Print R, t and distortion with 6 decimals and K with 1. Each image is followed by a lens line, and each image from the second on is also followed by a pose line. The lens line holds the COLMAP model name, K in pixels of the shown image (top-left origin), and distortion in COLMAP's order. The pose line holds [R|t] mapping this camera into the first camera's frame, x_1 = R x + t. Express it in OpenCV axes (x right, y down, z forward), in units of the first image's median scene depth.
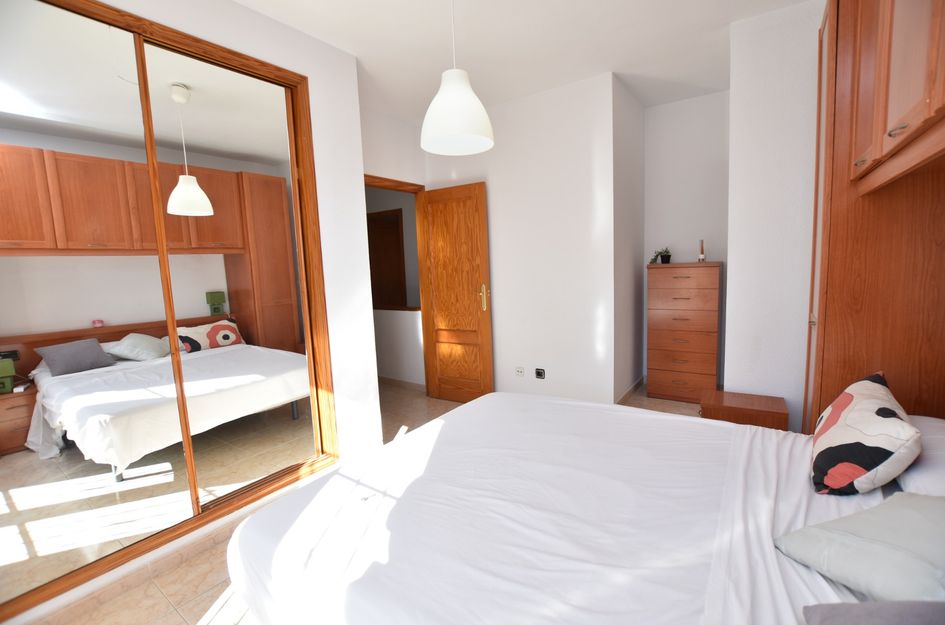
lens RADIAL K [[418.4, 0, 475.5], [0, 418.4, 311.7], [0, 0, 1]] dist [-0.025894, 0.005150]
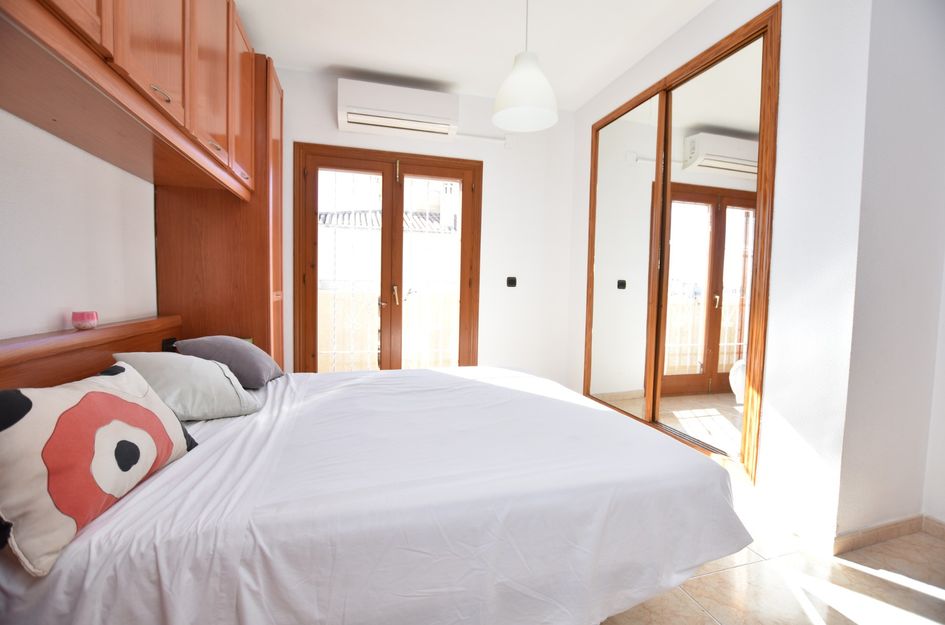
lens RADIAL K [[418.4, 0, 476.1], [0, 418.4, 311.6], [0, 0, 1]] dist [-0.025894, 0.005150]
pose [[-0.624527, 0.070490, -0.777816, 0.919480], [-0.093407, 0.982029, 0.163995, -0.061765], [0.775397, 0.175073, -0.606719, 1.616730]]
